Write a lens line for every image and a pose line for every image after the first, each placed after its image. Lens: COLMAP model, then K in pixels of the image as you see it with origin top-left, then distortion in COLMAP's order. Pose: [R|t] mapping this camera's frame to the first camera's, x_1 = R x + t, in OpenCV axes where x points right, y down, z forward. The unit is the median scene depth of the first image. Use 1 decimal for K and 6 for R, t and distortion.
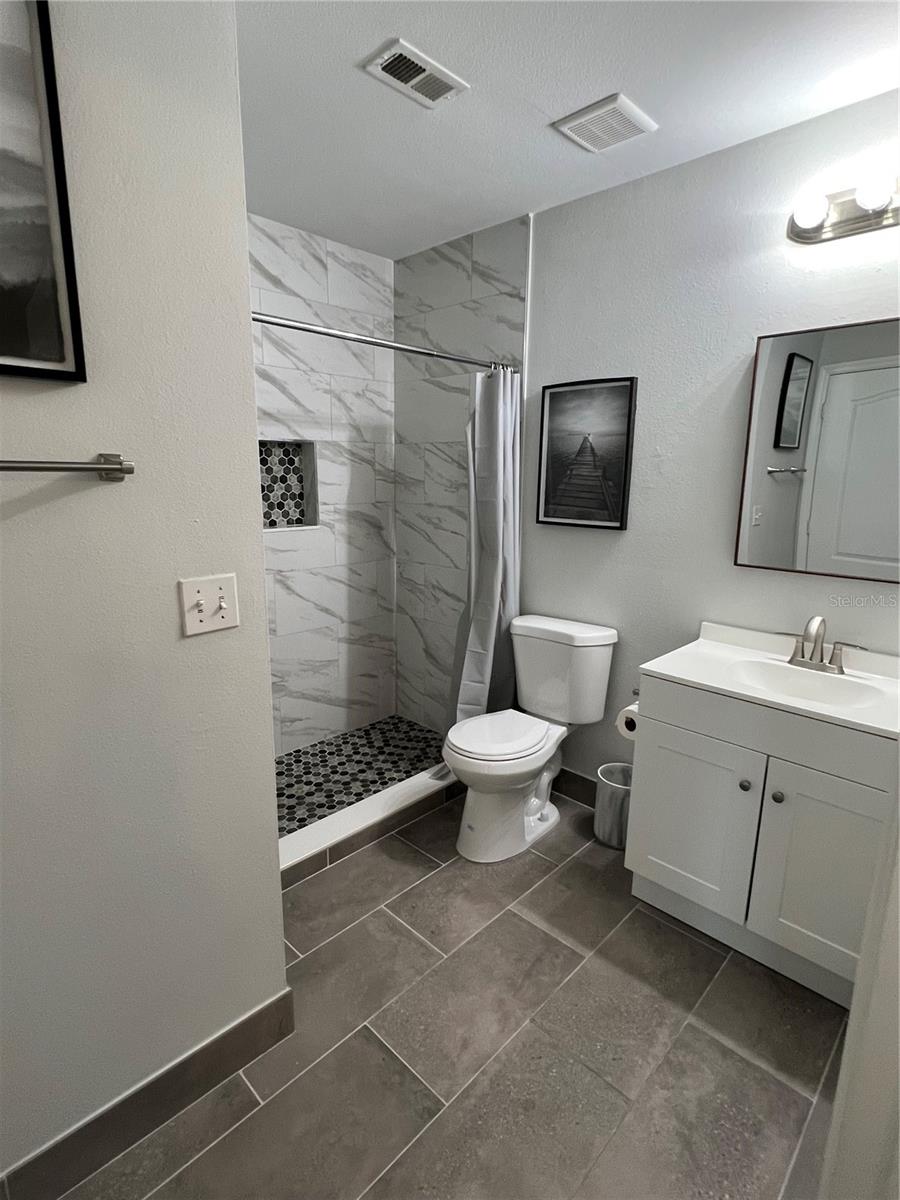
lens RADIAL K [[602.1, 0, 453.6], [0, 602.1, 596.1], [0, 0, 1]] dist [-0.011267, 0.006058]
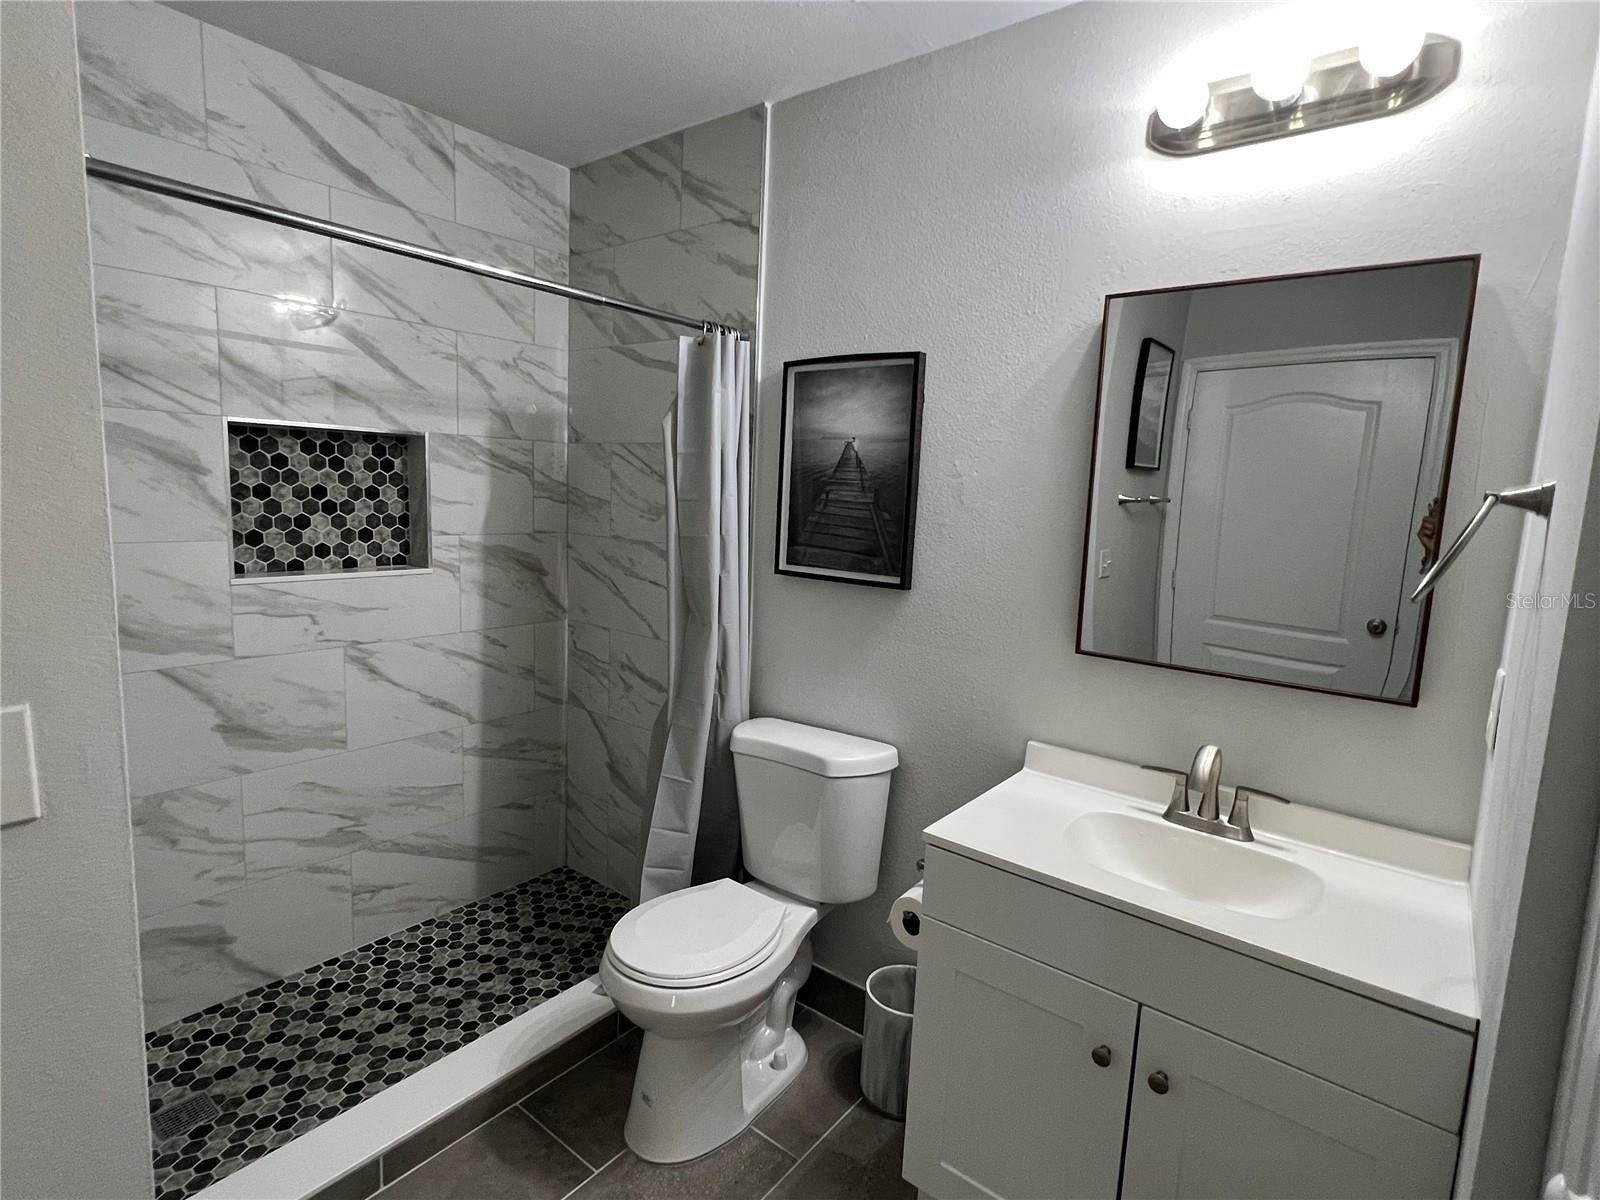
lens RADIAL K [[802.8, 0, 800.2], [0, 802.8, 588.1], [0, 0, 1]] dist [-0.011267, 0.006058]
pose [[0.994085, 0.016571, 0.107331, 0.074554], [-0.008266, 0.996969, -0.077362, -0.041225], [-0.108287, 0.076017, 0.991209, 0.162444]]
